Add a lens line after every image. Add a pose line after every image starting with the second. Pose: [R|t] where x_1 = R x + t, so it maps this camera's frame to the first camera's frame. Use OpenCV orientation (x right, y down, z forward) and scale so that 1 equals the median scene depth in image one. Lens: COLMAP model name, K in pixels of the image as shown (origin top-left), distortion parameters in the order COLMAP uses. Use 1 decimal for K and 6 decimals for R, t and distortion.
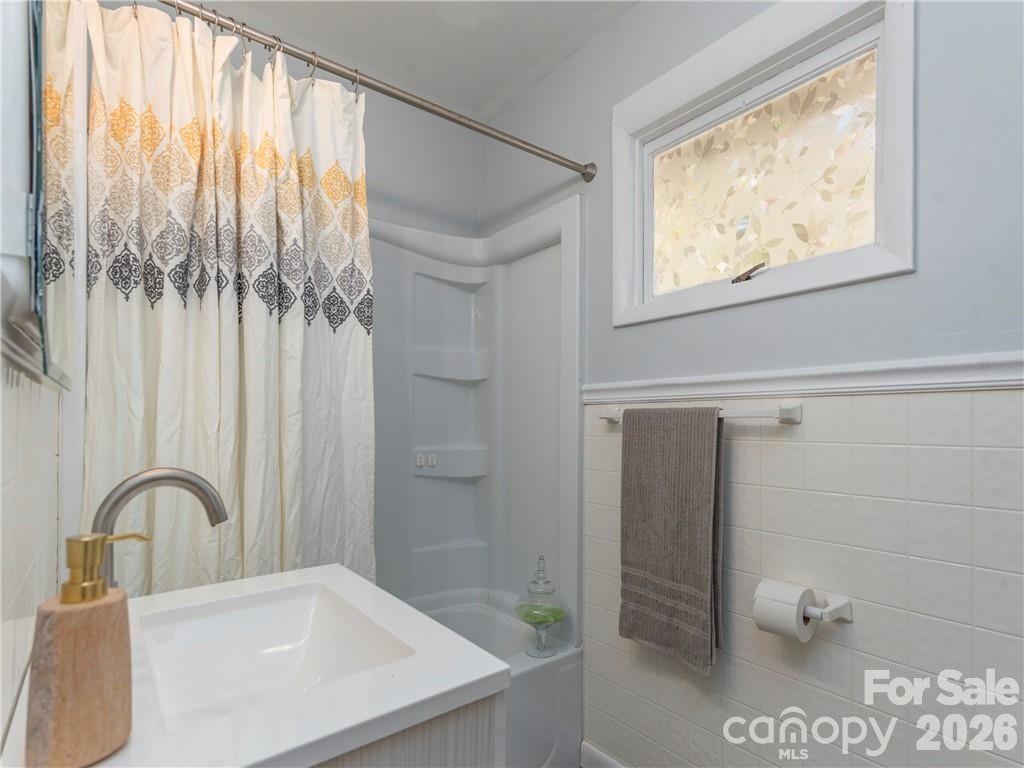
lens RADIAL K [[508.3, 0, 523.8], [0, 508.3, 420.1], [0, 0, 1]] dist [0.015525, -0.004418]
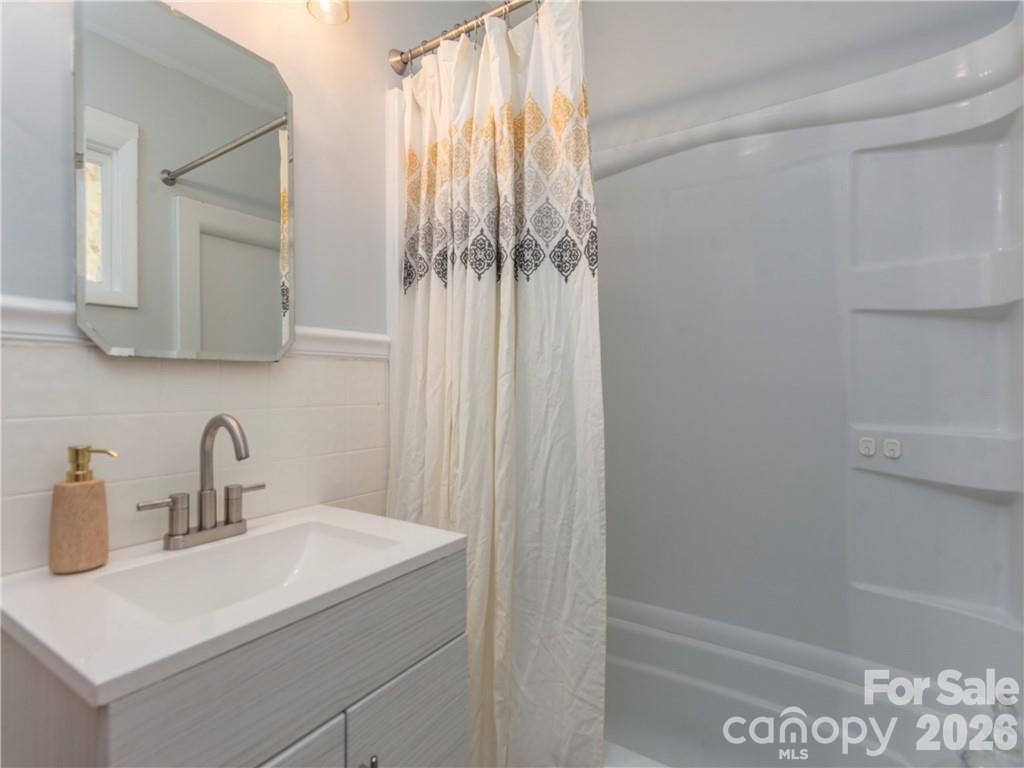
lens RADIAL K [[508.3, 0, 513.9], [0, 508.3, 379.6], [0, 0, 1]] dist [0.015525, -0.004418]
pose [[0.315040, 0.003183, -0.949073, 0.433912], [-0.004642, 0.999988, 0.001813, -0.004152], [0.949067, 0.003834, 0.315051, 0.634620]]
